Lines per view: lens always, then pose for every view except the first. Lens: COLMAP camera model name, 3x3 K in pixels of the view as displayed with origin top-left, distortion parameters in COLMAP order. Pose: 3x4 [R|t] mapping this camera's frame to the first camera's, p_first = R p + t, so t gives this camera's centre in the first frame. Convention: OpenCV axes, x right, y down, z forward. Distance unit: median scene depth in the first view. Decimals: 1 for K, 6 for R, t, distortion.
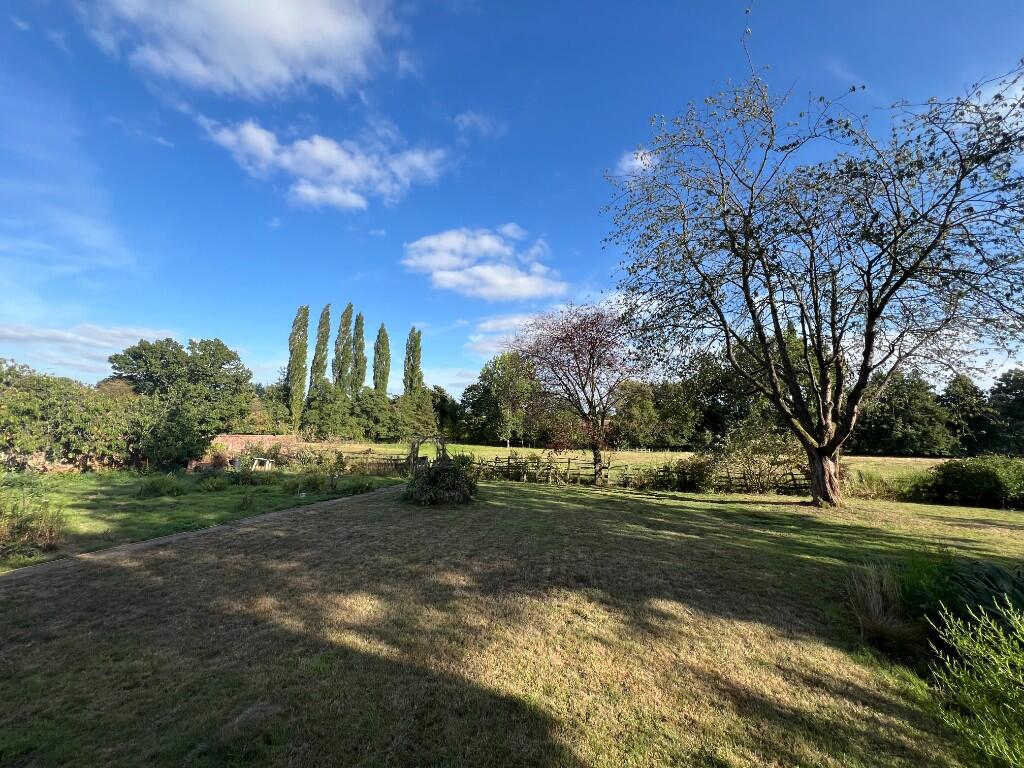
lens RADIAL K [[420.4, 0, 519.9], [0, 420.4, 378.3], [0, 0, 1]] dist [0.003246, 0.000162]
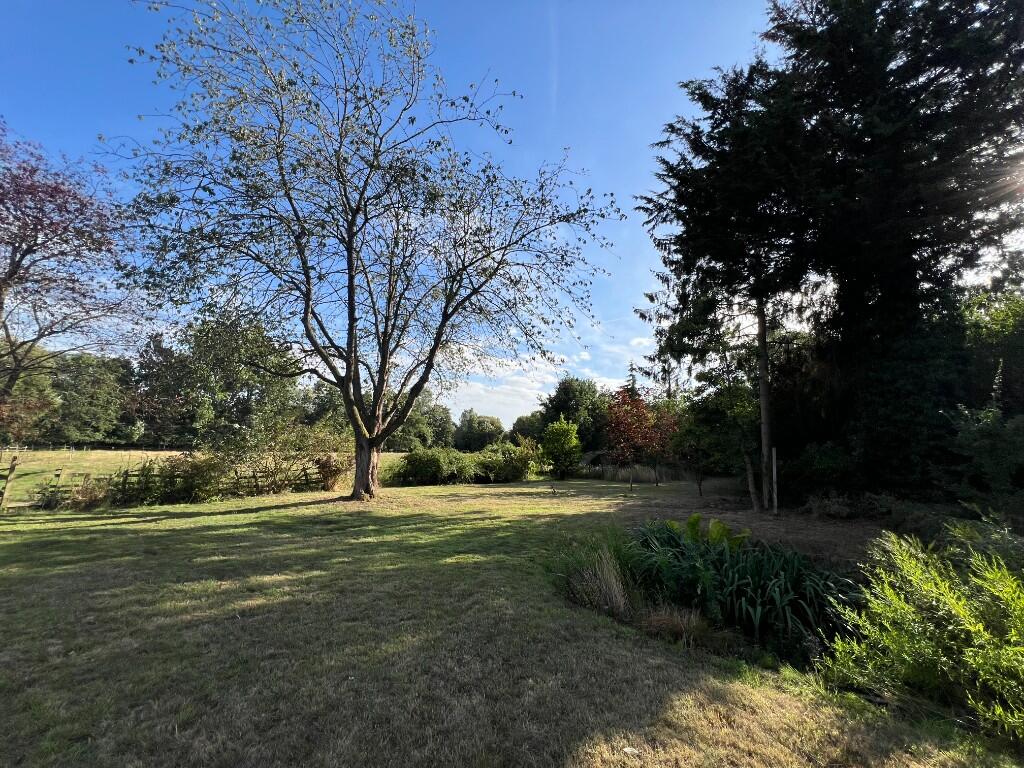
lens RADIAL K [[390.2, 0, 505.7], [0, 390.2, 379.6], [0, 0, 1]] dist [-0.000991, 0.000199]
pose [[0.354310, 0.154620, 0.922256, -0.010347], [-0.150674, 0.982789, -0.106883, 0.014993], [-0.922909, -0.101090, 0.371509, 0.075285]]
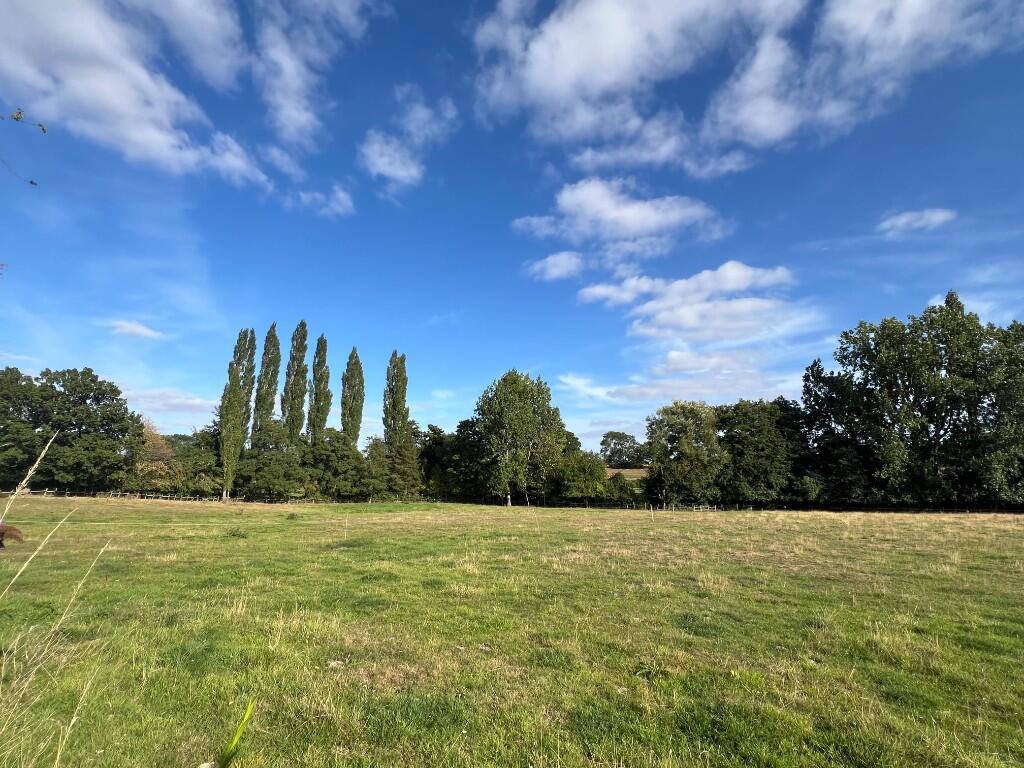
lens RADIAL K [[483.1, 0, 550.8], [0, 483.1, 385.5], [0, 0, 1]] dist [0.013003, -0.000013]
pose [[0.978941, -0.059351, -0.195325, 0.214890], [0.040687, 0.994333, -0.098218, 0.046777], [0.200048, 0.088202, 0.975808, 0.206092]]
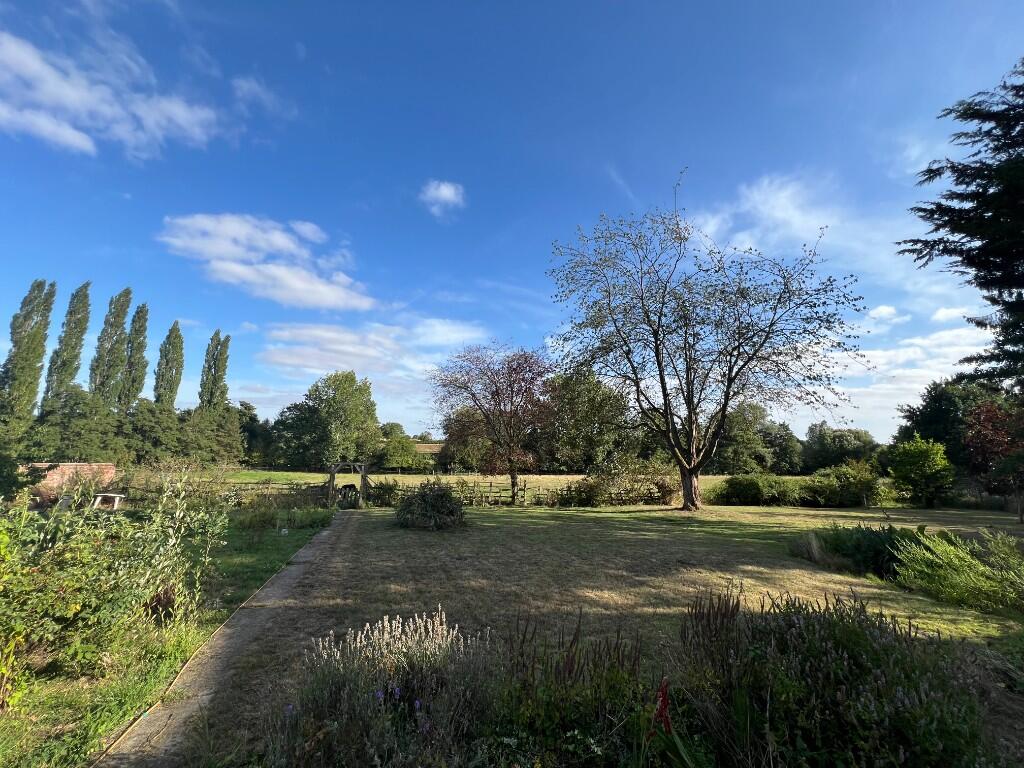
lens RADIAL K [[420.4, 0, 520.1], [0, 420.4, 380.6], [0, 0, 1]] dist [0.003246, 0.000162]
pose [[0.890799, 0.079369, 0.447412, -0.097458], [-0.056879, 0.996359, -0.063502, -0.002907], [-0.450824, 0.031119, 0.892070, -0.007956]]
